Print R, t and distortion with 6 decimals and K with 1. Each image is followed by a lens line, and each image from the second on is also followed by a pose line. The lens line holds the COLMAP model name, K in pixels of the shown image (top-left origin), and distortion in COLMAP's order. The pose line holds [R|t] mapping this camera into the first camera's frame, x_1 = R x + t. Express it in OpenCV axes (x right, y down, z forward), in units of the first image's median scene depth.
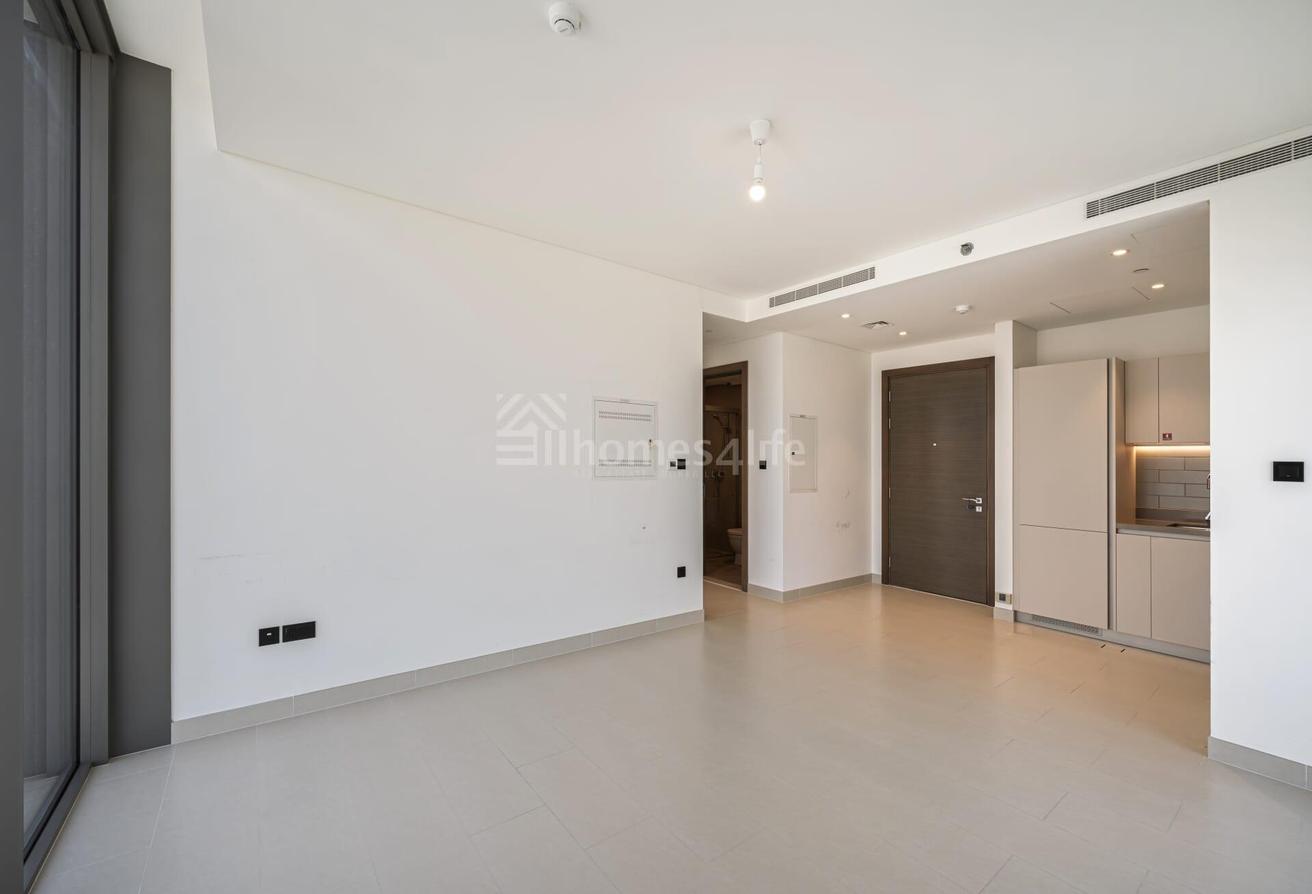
lens RADIAL K [[525.4, 0, 659.5], [0, 525.4, 459.9], [0, 0, 1]] dist [-0.001321, -0.000202]
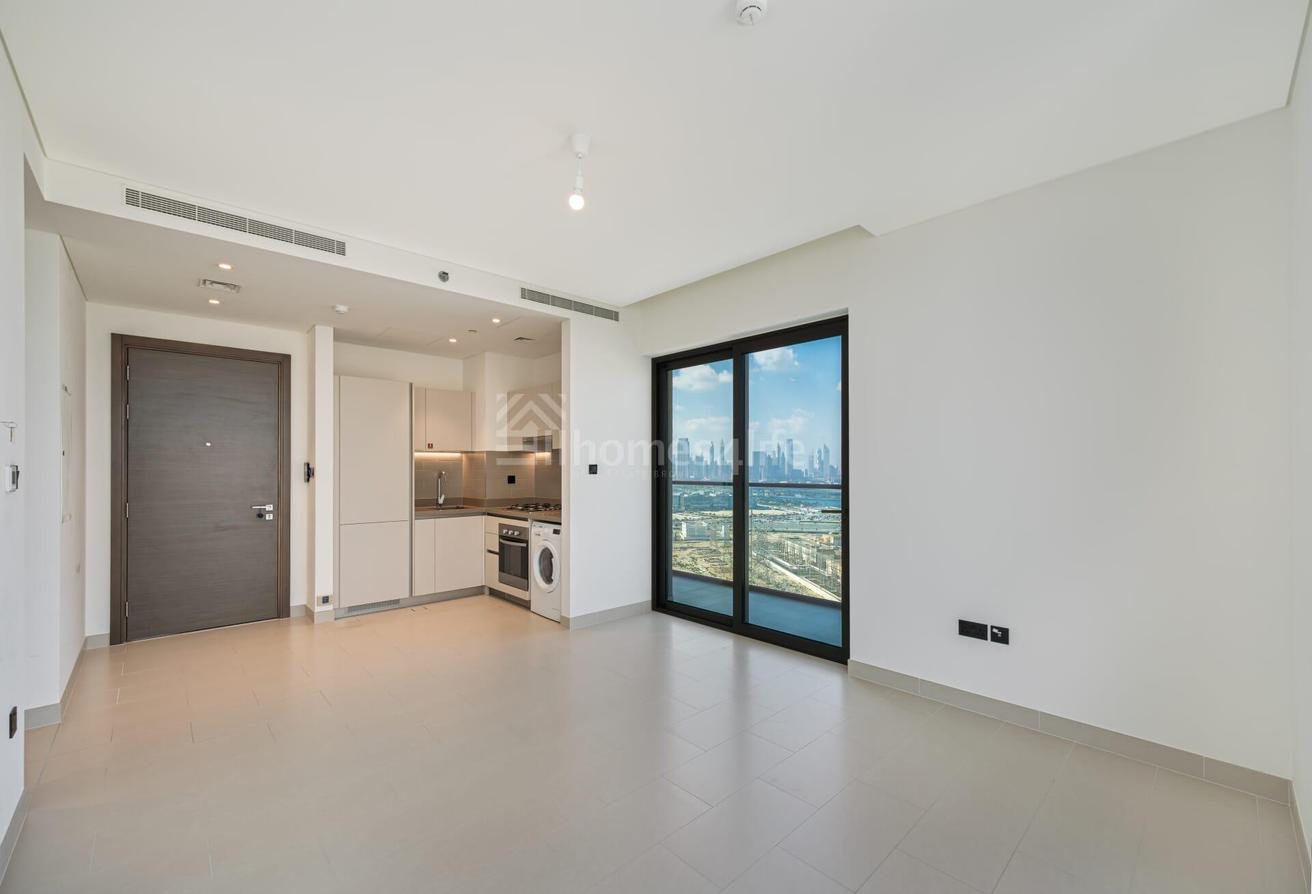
lens RADIAL K [[525.4, 0, 659.5], [0, 525.4, 459.9], [0, 0, 1]] dist [-0.001321, -0.000202]
pose [[-0.081045, 0.003922, 0.996703, -0.419730], [0.000670, 0.999992, -0.003881, -0.002138], [-0.996710, 0.000354, -0.081047, 0.458796]]
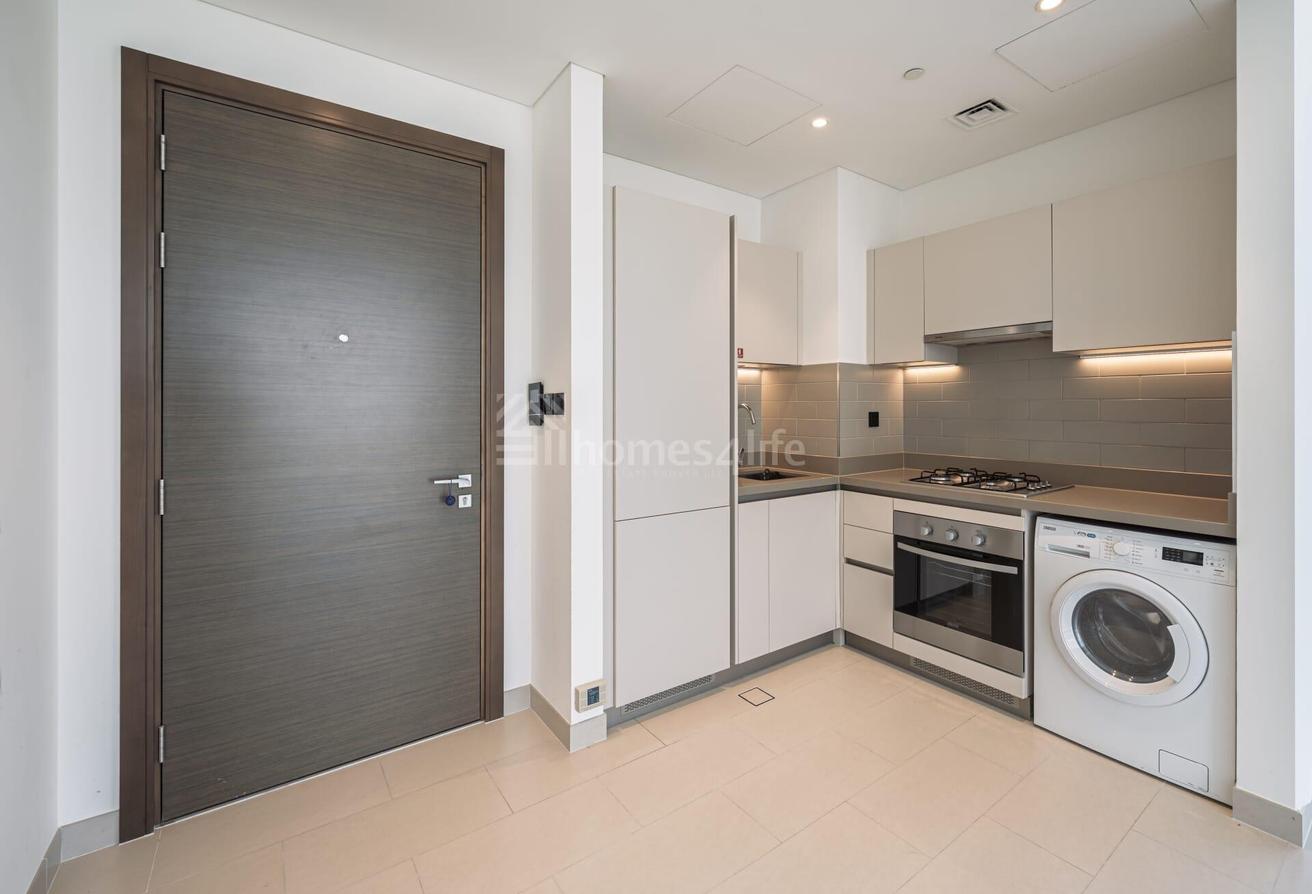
lens RADIAL K [[553.1, 0, 696.8], [0, 553.1, 396.2], [0, 0, 1]] dist [-0.000220, -0.000003]
pose [[0.019904, 0.005195, 0.999788, 0.200036], [0.002263, 0.999984, -0.005242, 0.014875], [-0.999799, 0.002367, 0.019892, 0.937244]]
